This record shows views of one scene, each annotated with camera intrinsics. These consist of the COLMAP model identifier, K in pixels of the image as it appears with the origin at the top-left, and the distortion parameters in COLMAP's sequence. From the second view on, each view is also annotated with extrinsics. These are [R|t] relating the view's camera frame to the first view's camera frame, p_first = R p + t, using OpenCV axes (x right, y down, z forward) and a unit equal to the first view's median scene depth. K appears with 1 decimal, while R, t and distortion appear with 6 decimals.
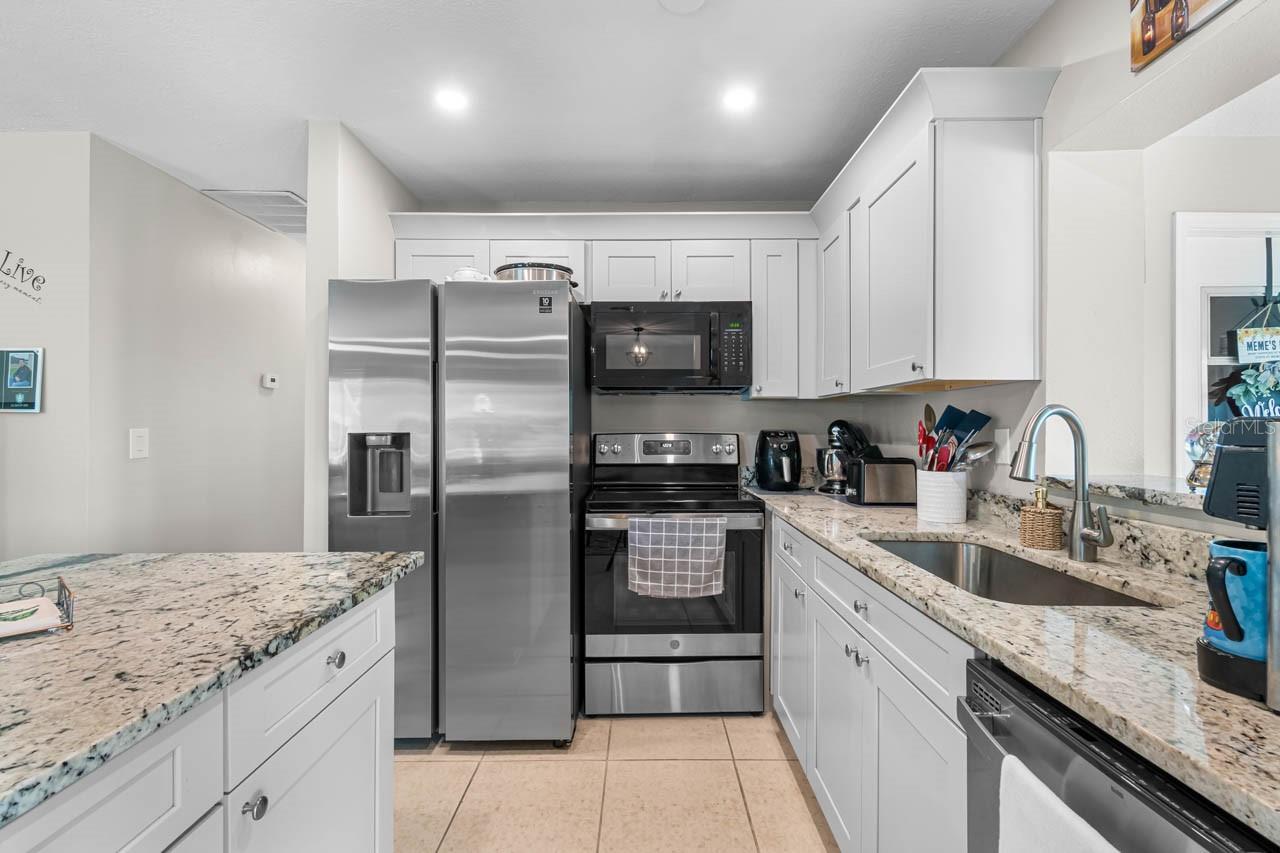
lens RADIAL K [[577.3, 0, 635.0], [0, 577.3, 420.8], [0, 0, 1]] dist [0.003592, -0.000583]
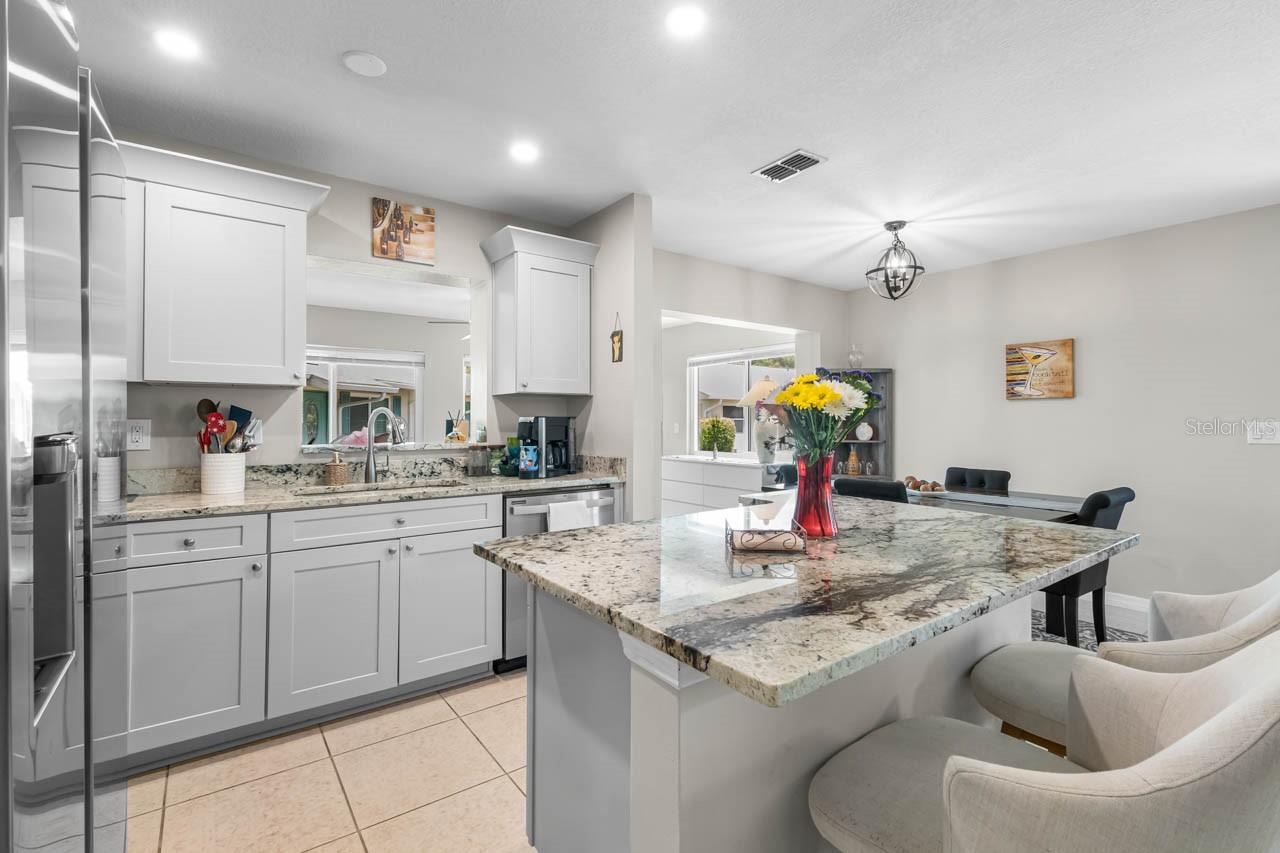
lens RADIAL K [[577.3, 0, 640.2], [0, 577.3, 418.0], [0, 0, 1]] dist [0.003592, -0.000583]
pose [[-0.599359, 0.001730, 0.800479, -1.218397], [-0.009844, 0.999906, -0.009531, 0.015625], [-0.800420, -0.013592, -0.599285, 1.229818]]
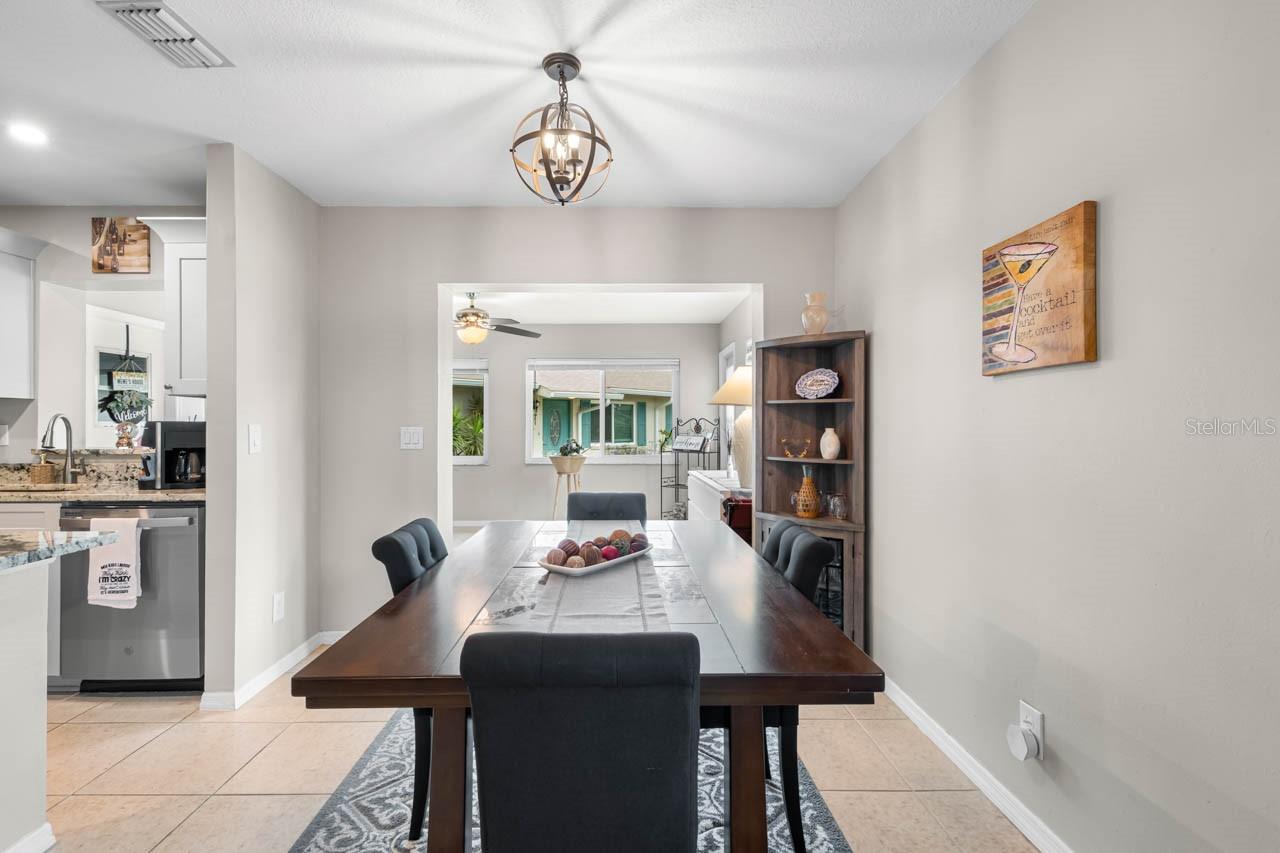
lens RADIAL K [[577.3, 0, 631.7], [0, 577.3, 426.8], [0, 0, 1]] dist [0.003592, -0.000583]
pose [[-0.015185, -0.004477, 0.999875, -1.245141], [-0.009618, 0.999944, 0.004331, -0.007556], [-0.999838, -0.009551, -0.015227, -0.942826]]
